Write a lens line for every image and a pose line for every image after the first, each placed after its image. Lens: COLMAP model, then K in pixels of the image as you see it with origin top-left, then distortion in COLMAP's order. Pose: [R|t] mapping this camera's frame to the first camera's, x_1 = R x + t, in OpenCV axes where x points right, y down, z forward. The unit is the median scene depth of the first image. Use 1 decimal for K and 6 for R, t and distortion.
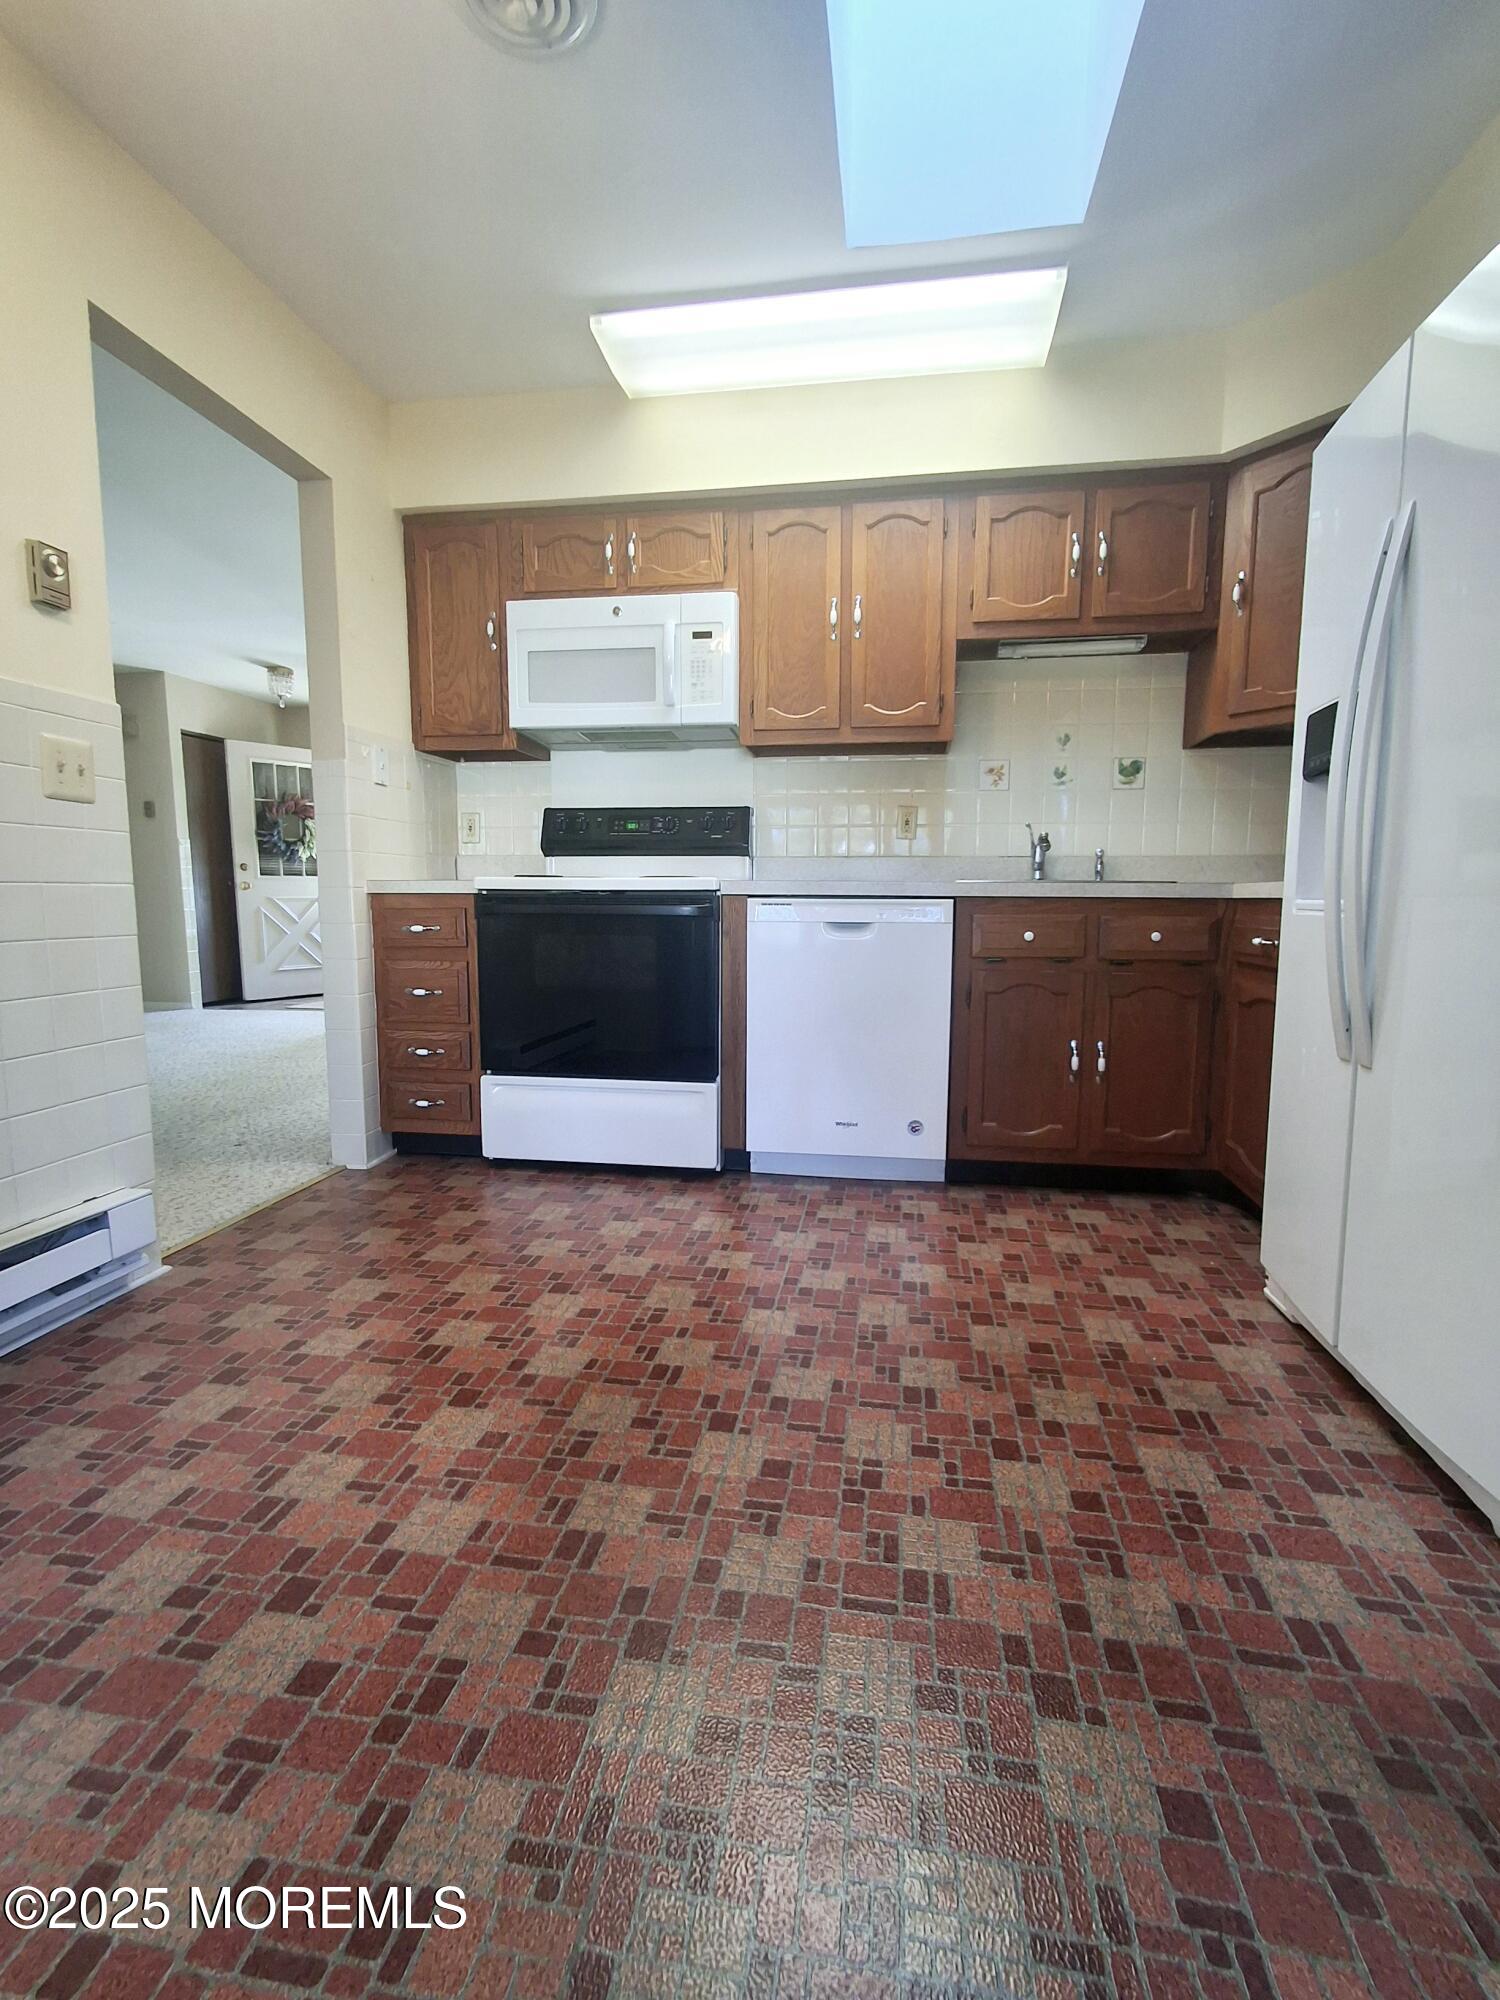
lens RADIAL K [[917.8, 0, 756.1], [0, 917.8, 1008.1], [0, 0, 1]] dist [-0.005598, 0.013688]
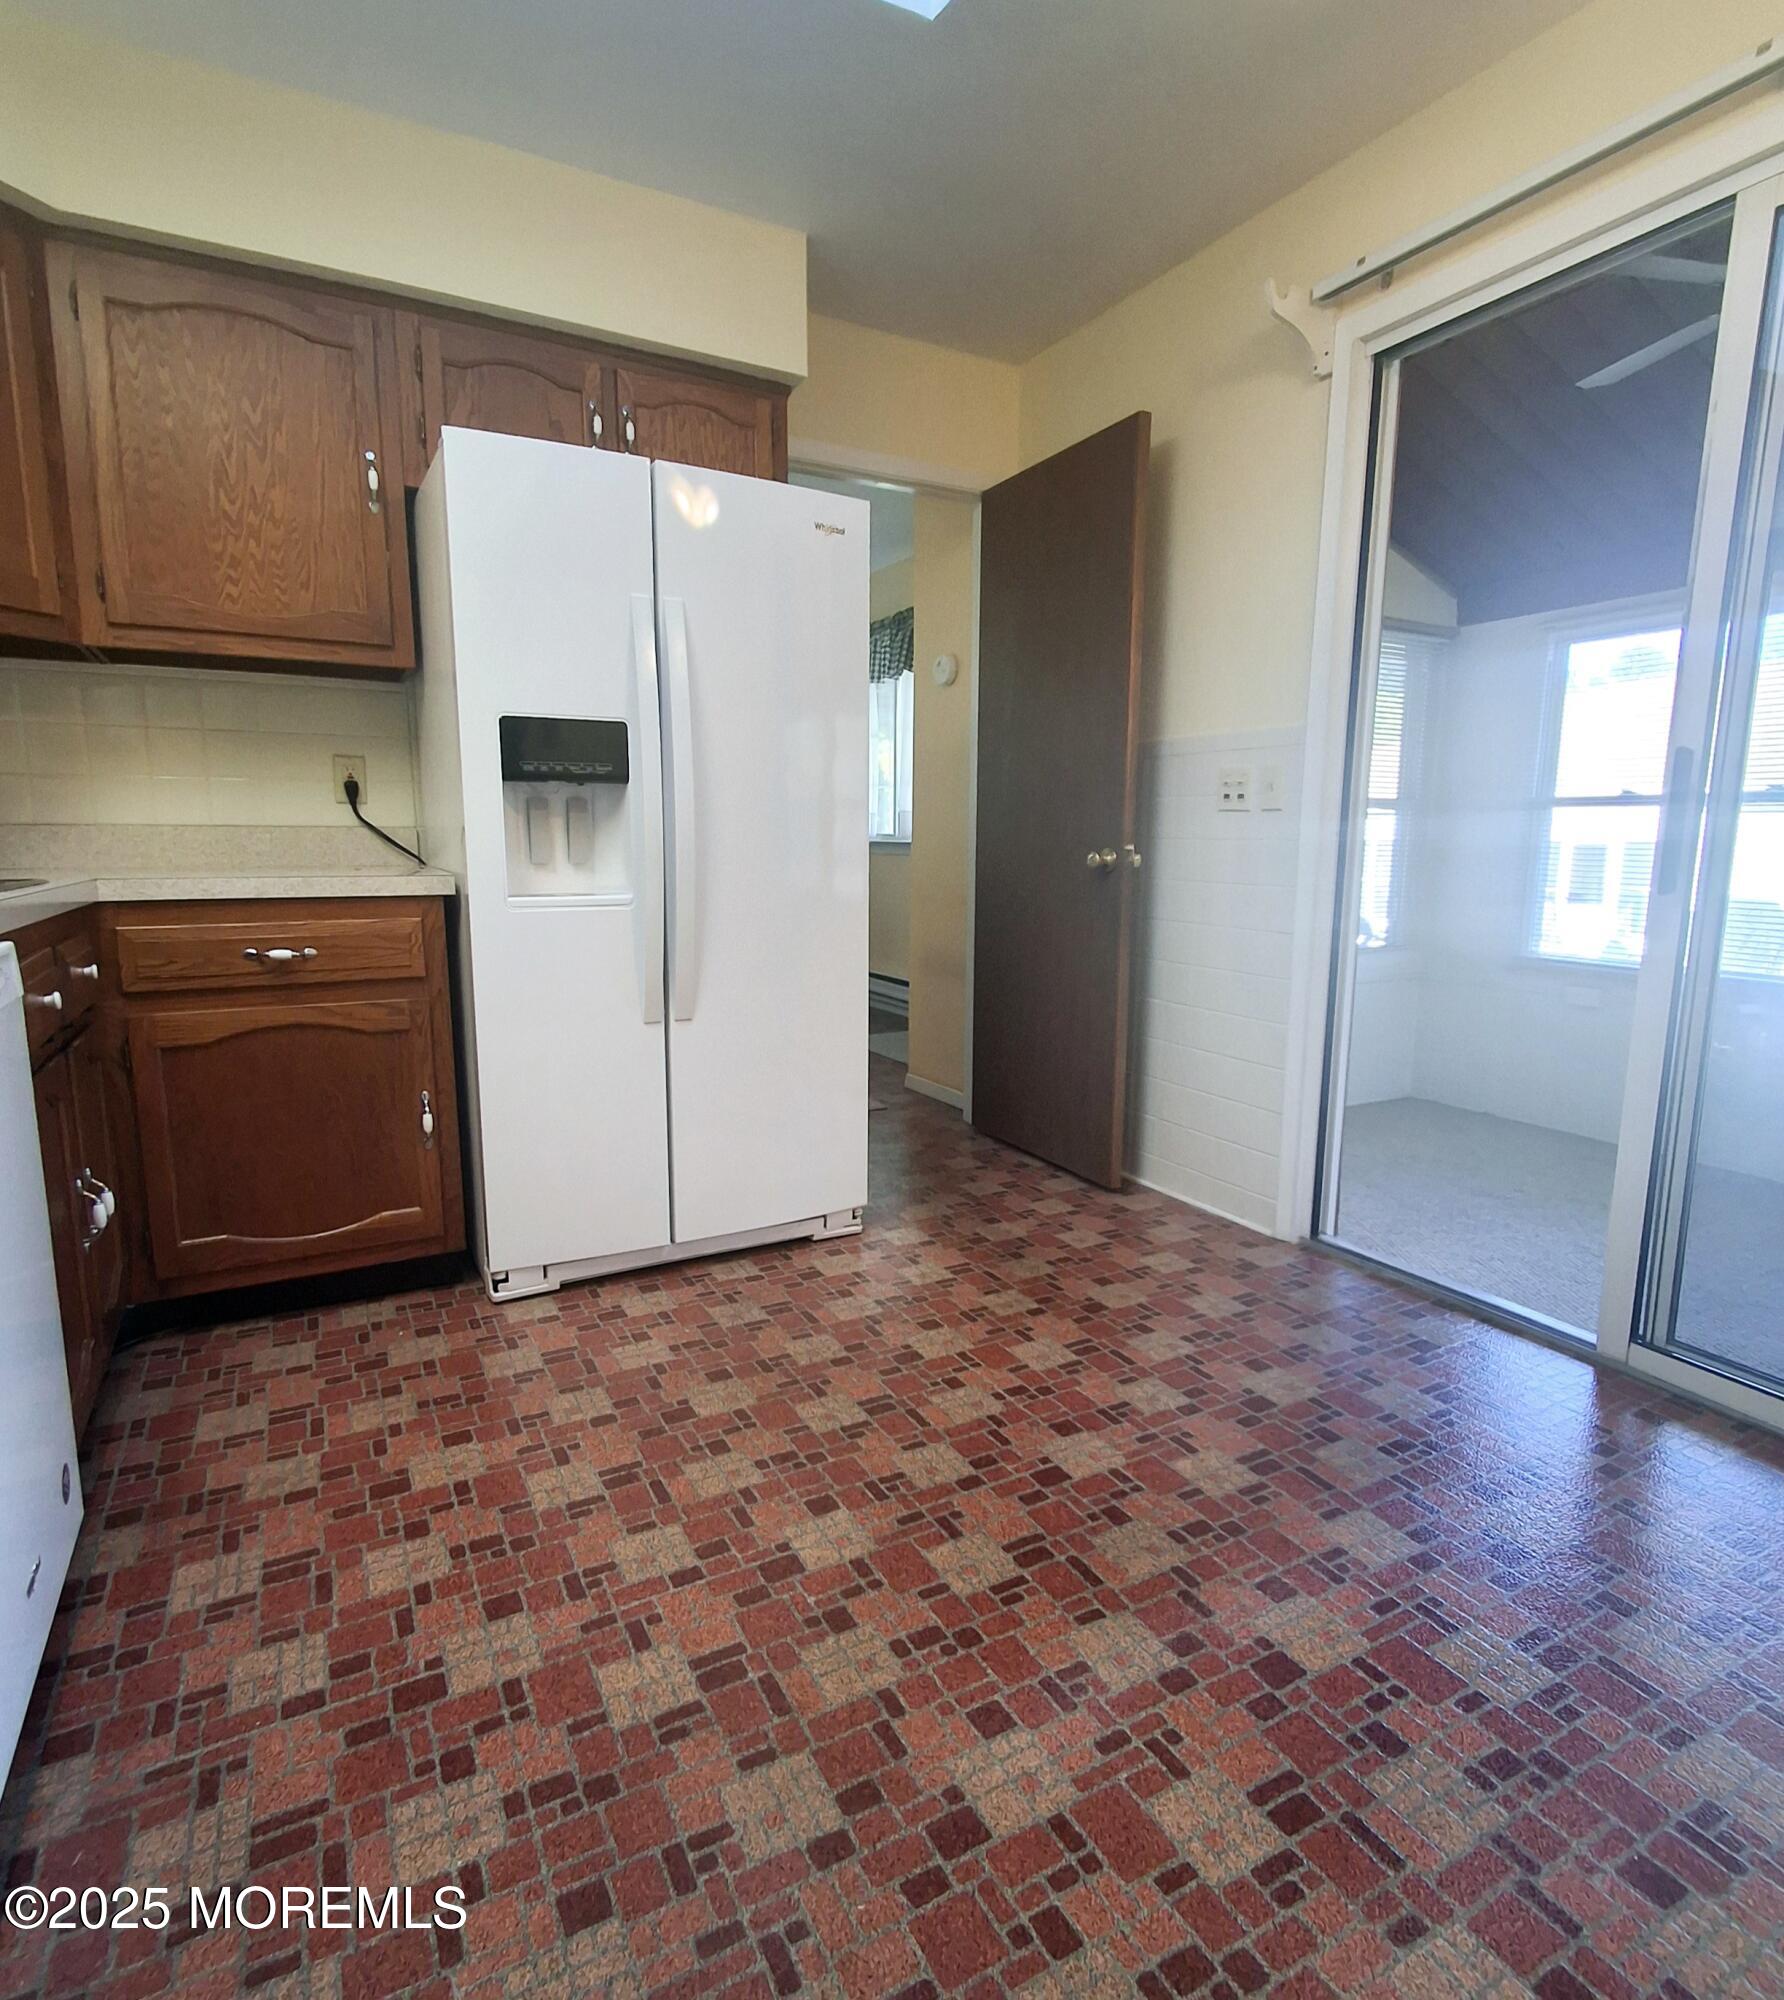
lens RADIAL K [[1095.8, 0, 892.0], [0, 1095.8, 1000.0], [0, 0, 1]] dist [0.000774, 0.014662]
pose [[-0.613017, -0.121915, 0.780606, -0.466616], [0.086113, 0.971826, 0.219405, -0.178387], [-0.785362, 0.201719, -0.585248, 1.037033]]
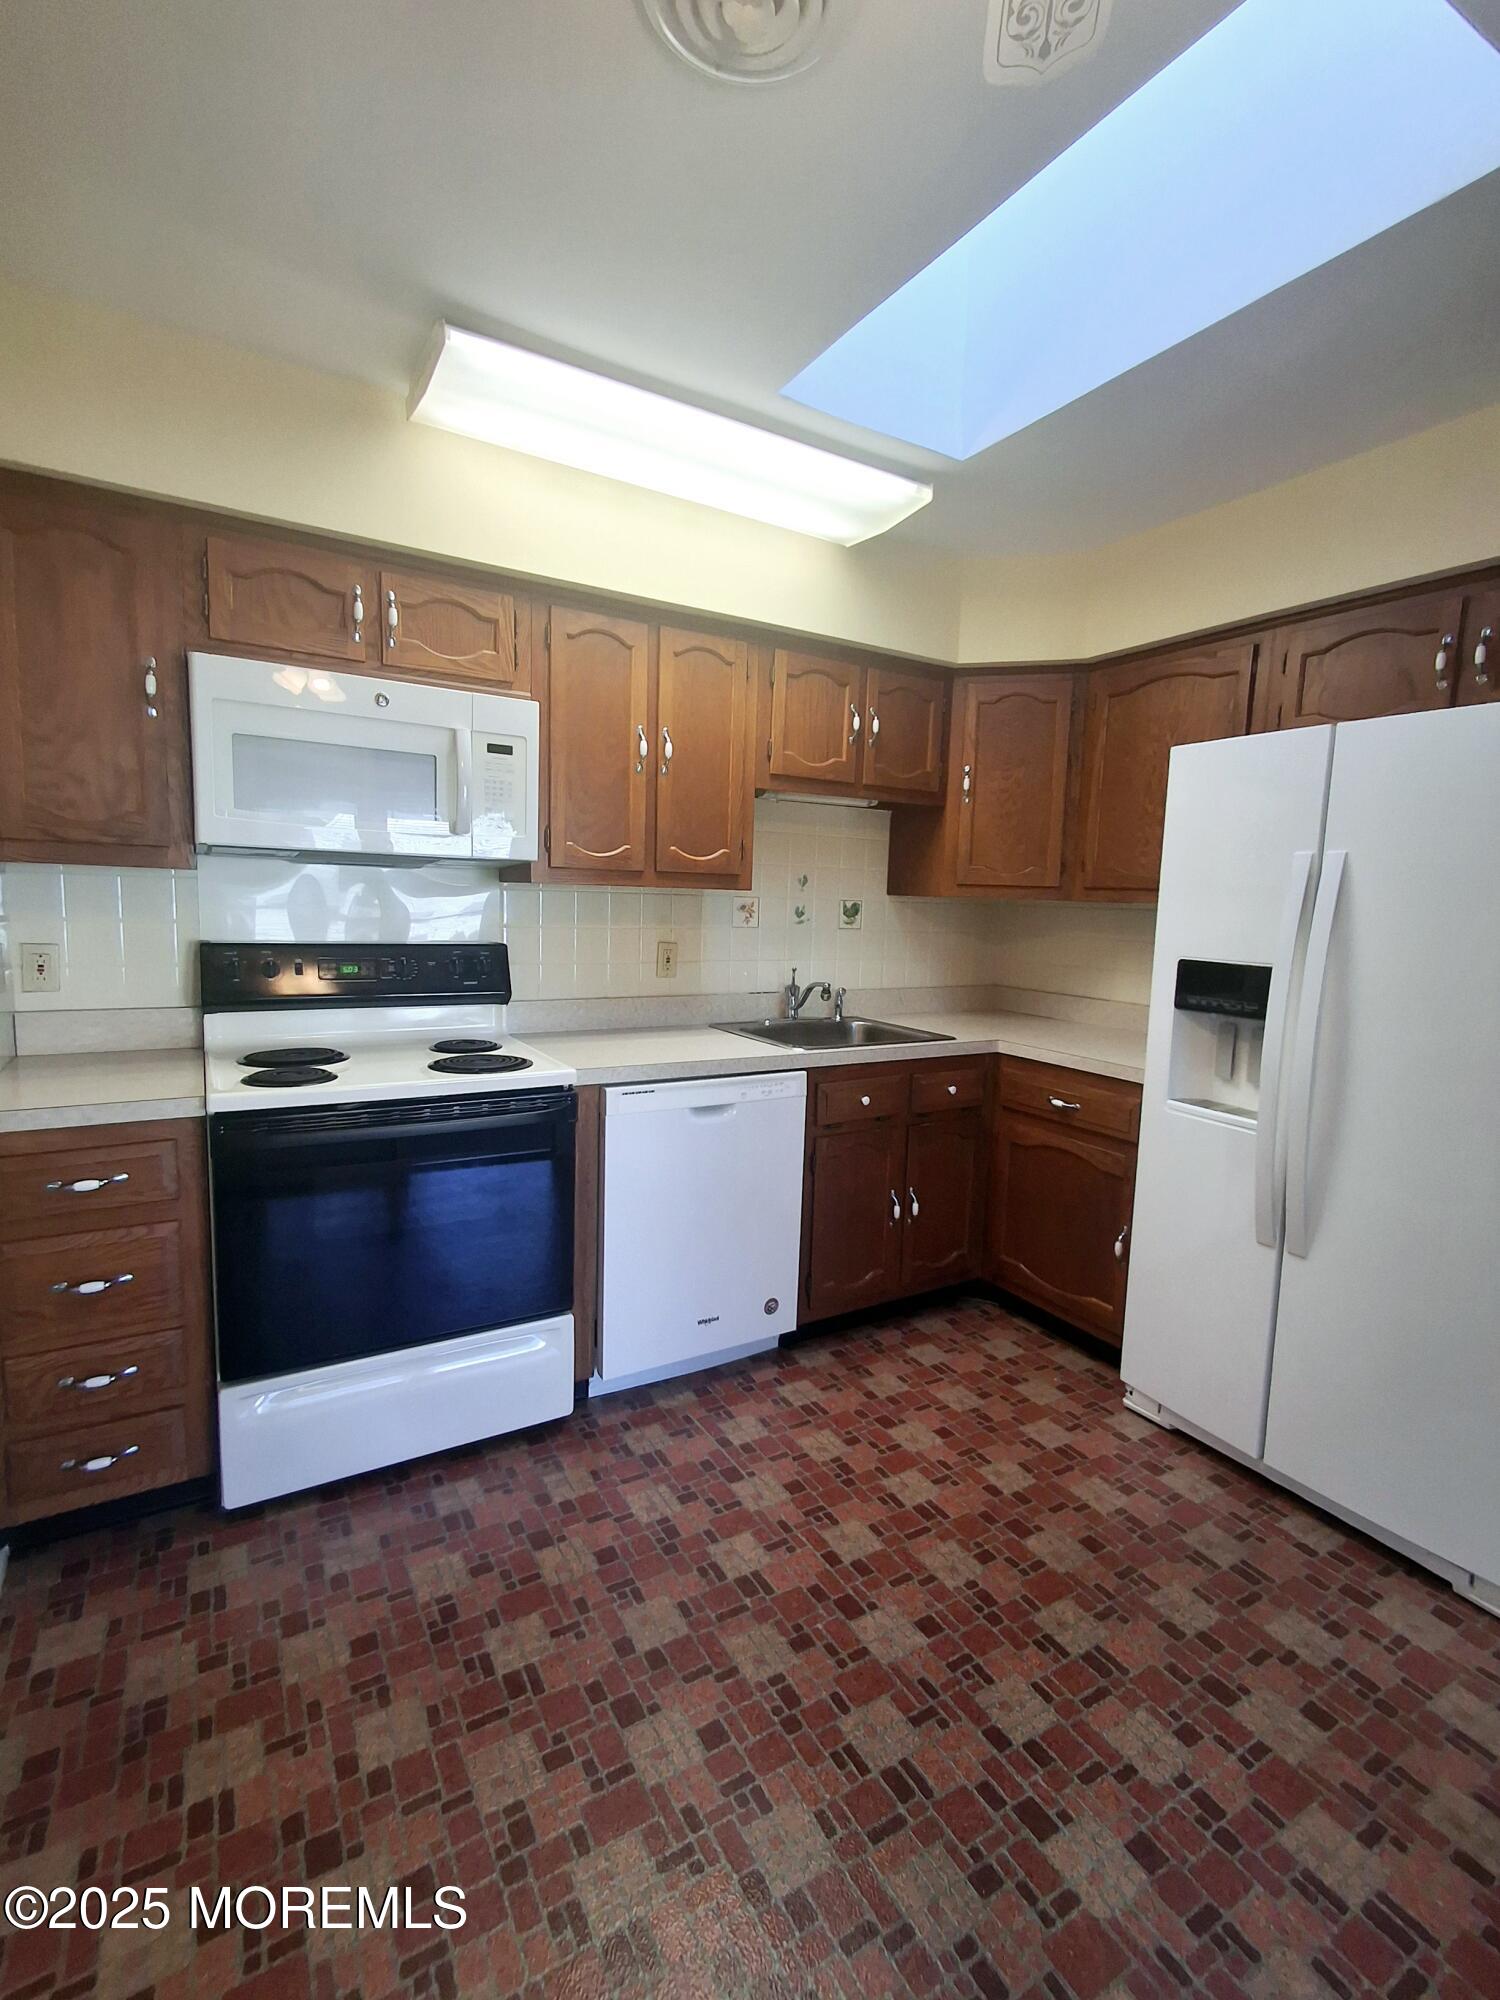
lens RADIAL K [[917.8, 0, 756.1], [0, 917.8, 1008.1], [0, 0, 1]] dist [-0.005598, 0.013688]
pose [[0.765066, -0.059330, 0.641213, -0.475032], [0.047335, 0.998234, 0.035886, -0.234995], [-0.642210, 0.002897, 0.766524, 0.295291]]
